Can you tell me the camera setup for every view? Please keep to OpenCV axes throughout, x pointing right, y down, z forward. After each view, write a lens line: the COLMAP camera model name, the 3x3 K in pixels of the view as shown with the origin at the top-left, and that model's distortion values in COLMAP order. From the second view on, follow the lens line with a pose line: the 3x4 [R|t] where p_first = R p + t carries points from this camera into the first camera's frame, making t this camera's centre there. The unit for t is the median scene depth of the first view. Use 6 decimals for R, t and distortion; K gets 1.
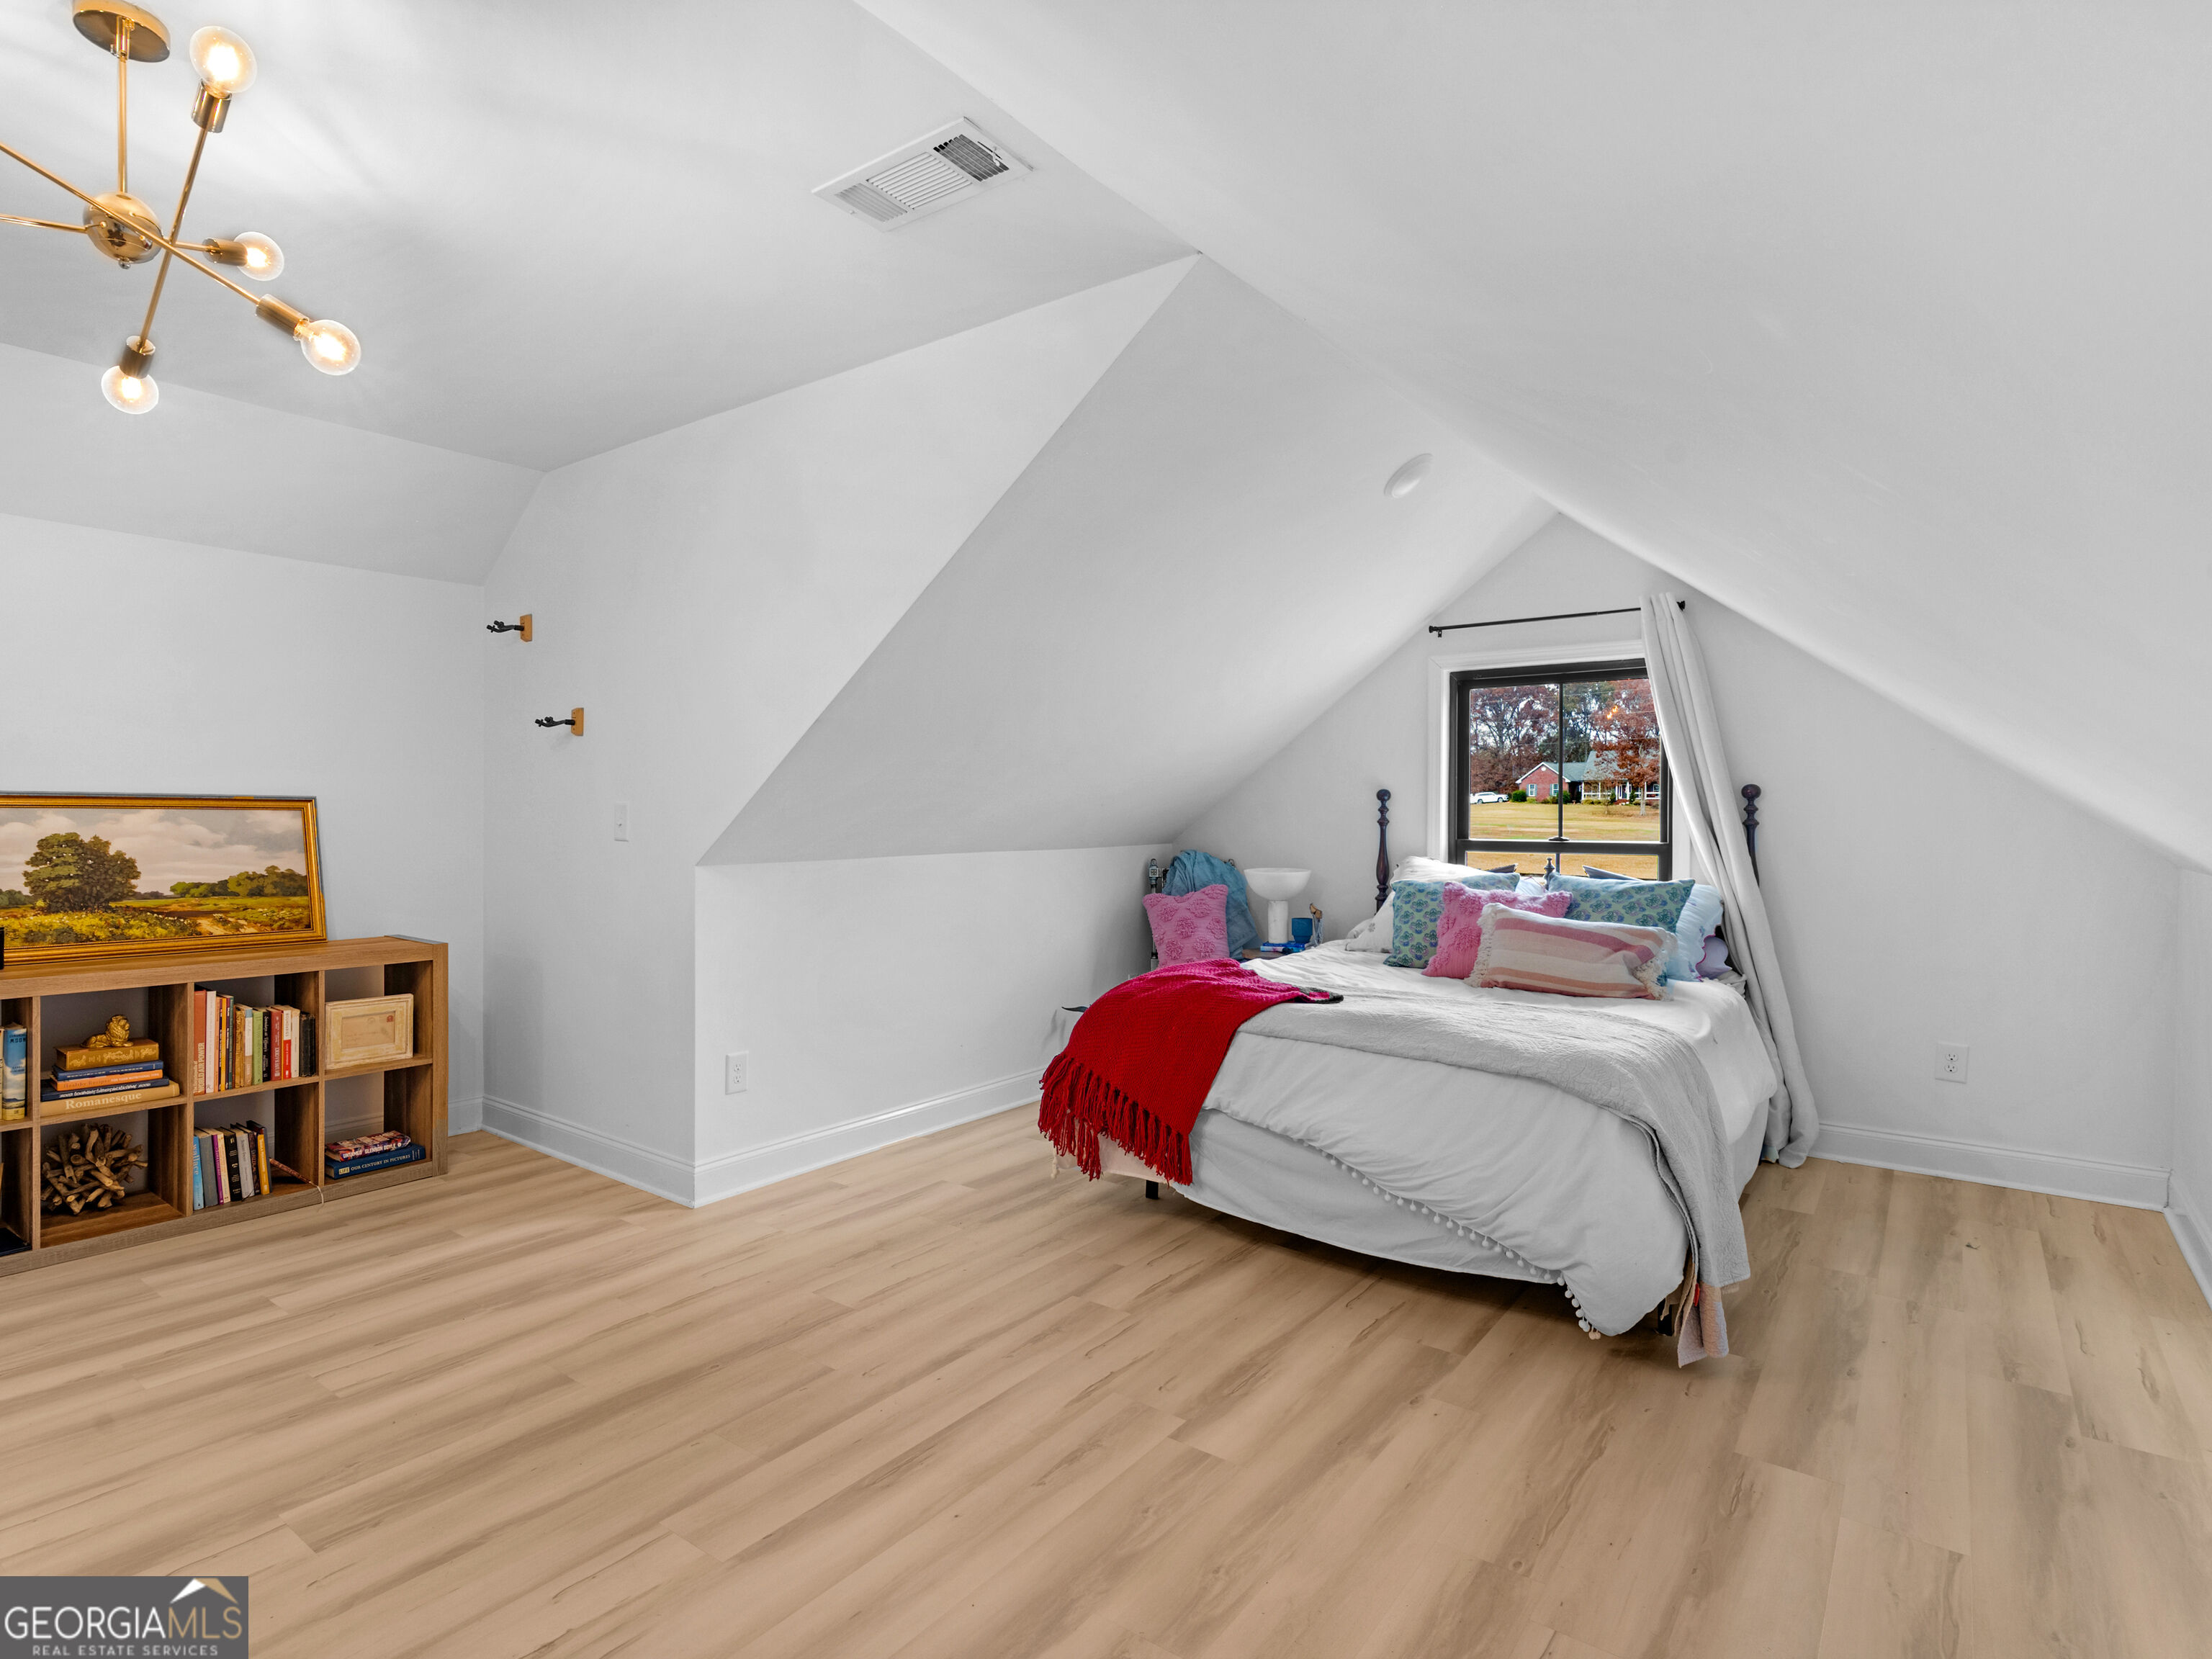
lens RADIAL K [[1148.2, 0, 1141.1], [0, 1148.2, 848.3], [0, 0, 1]] dist [0.002028, 0.000303]
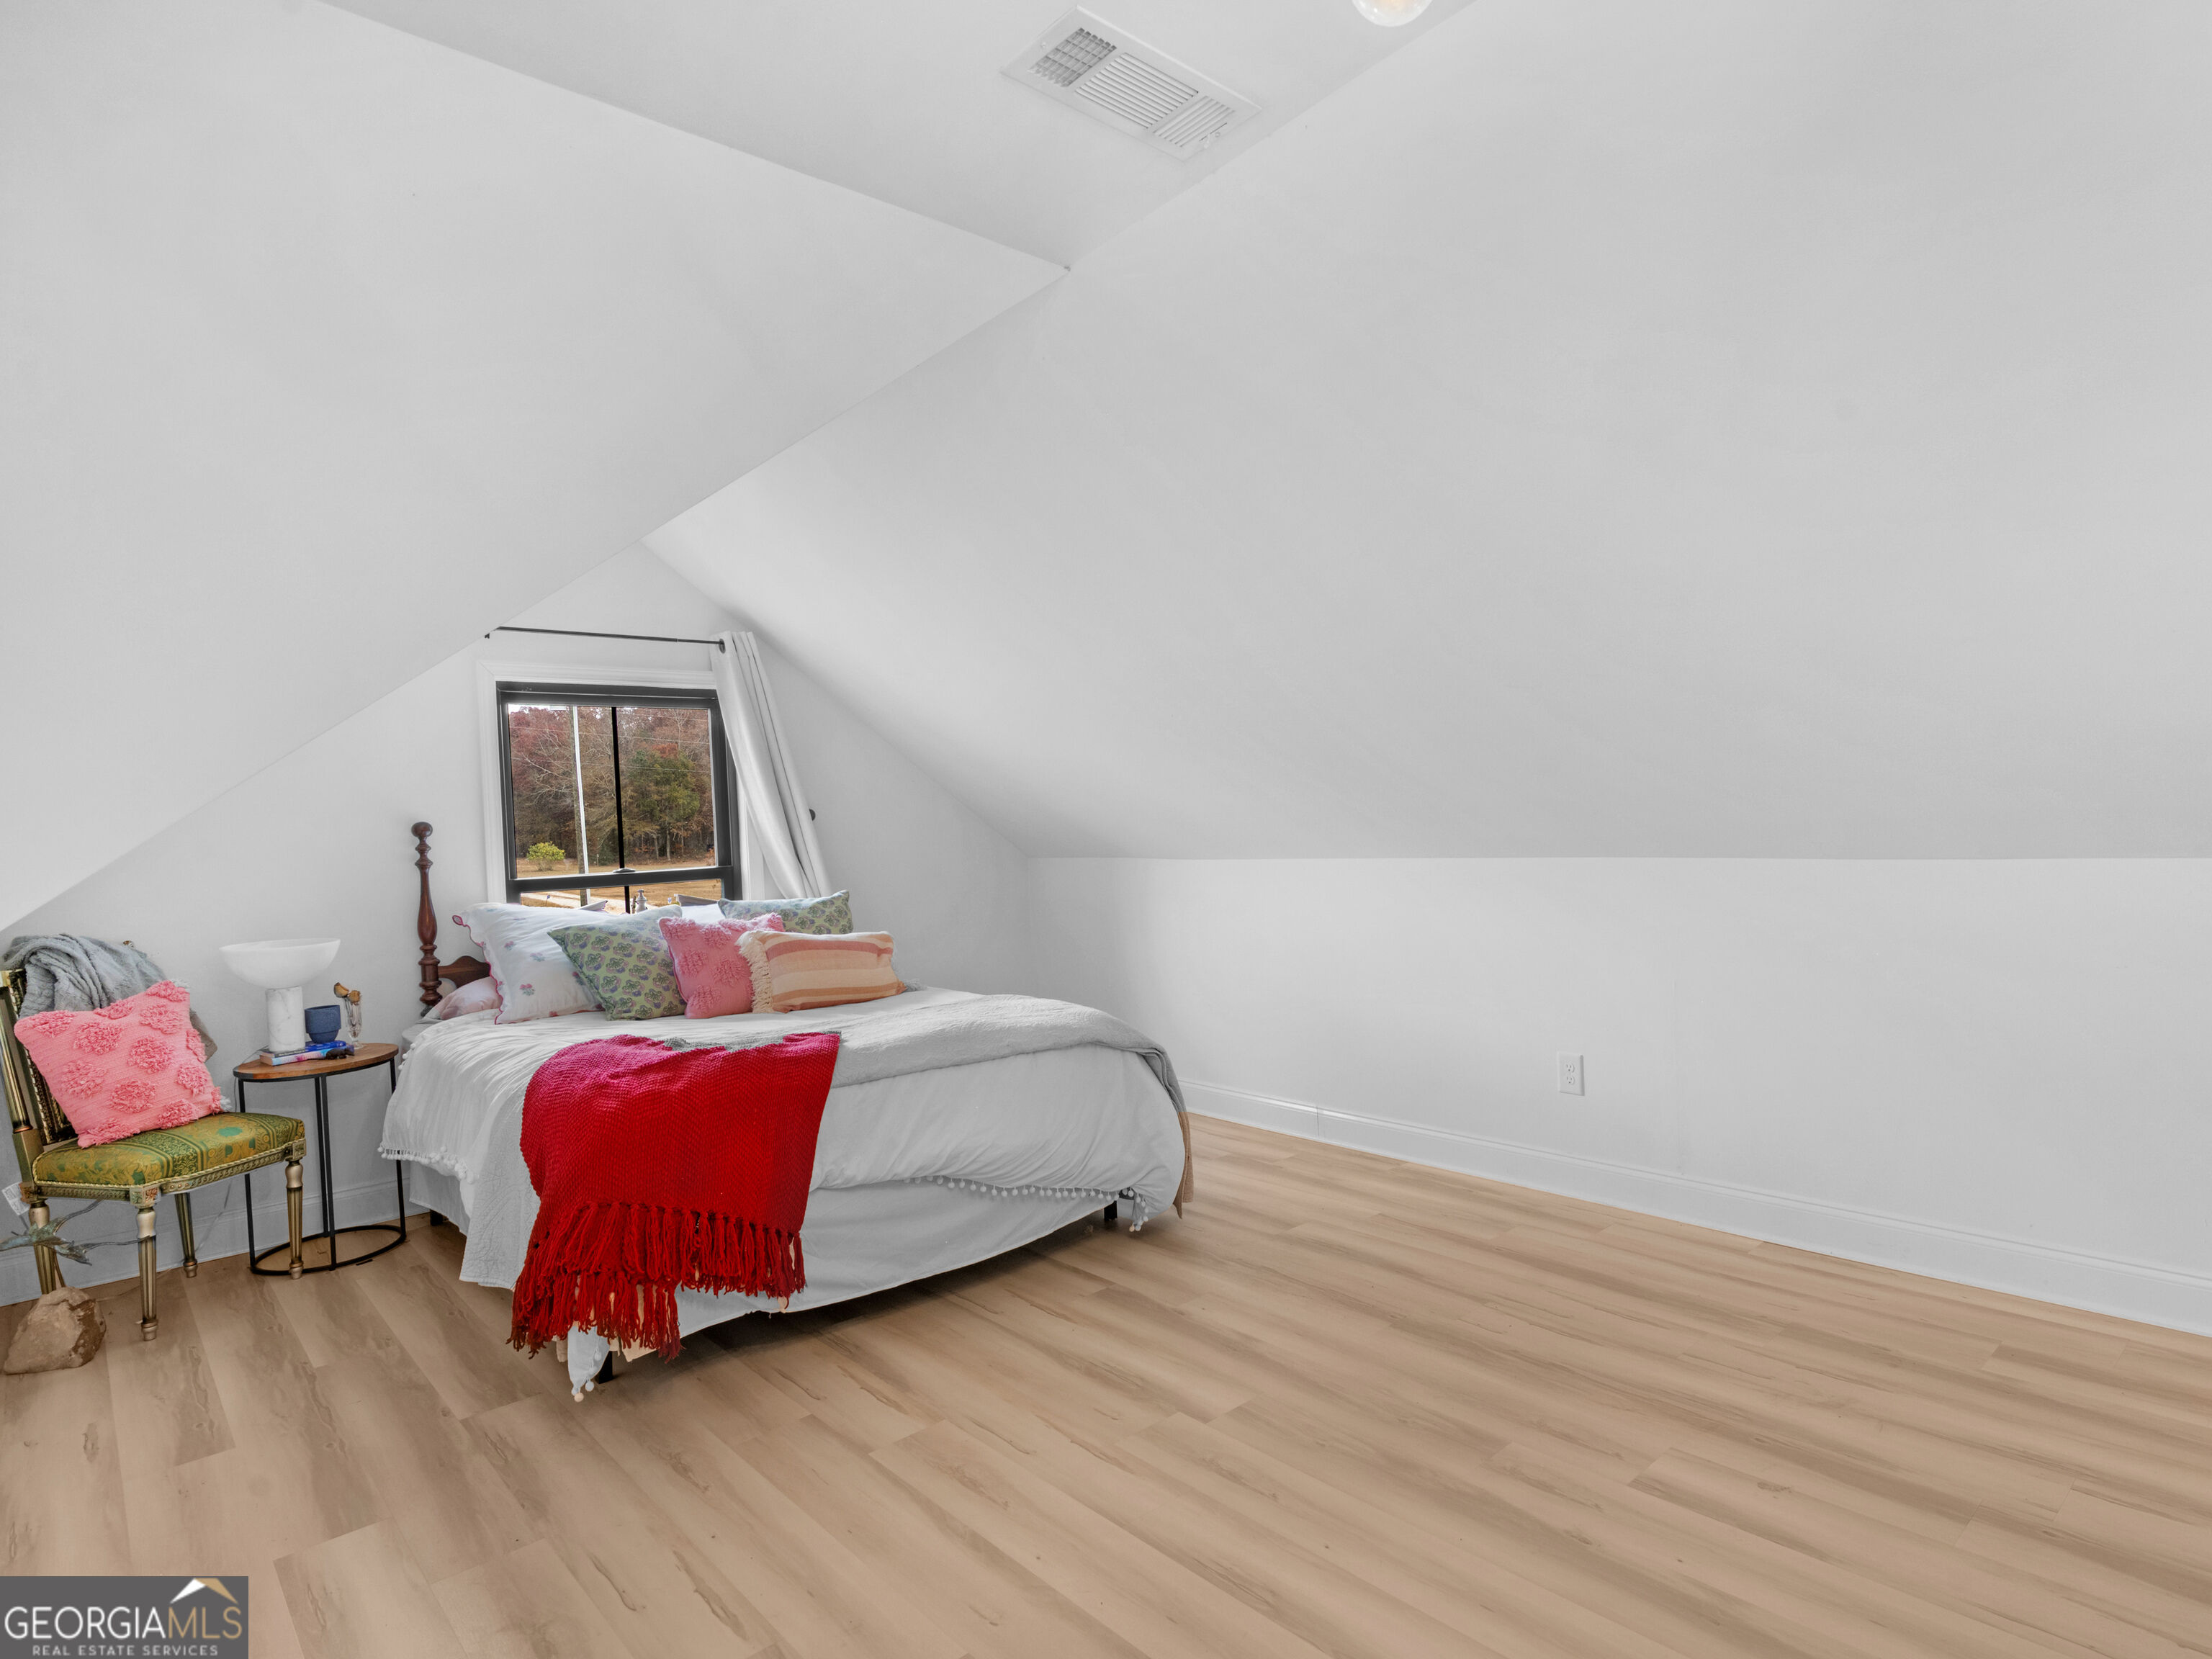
lens RADIAL K [[1183.7, 0, 1093.4], [0, 1183.7, 845.4], [0, 0, 1]] dist [0.003034, 0.000357]
pose [[0.225497, -0.034610, 0.973629, -0.734430], [0.074167, 0.997079, 0.018266, -0.025851], [-0.971417, 0.068092, 0.227406, 0.587554]]
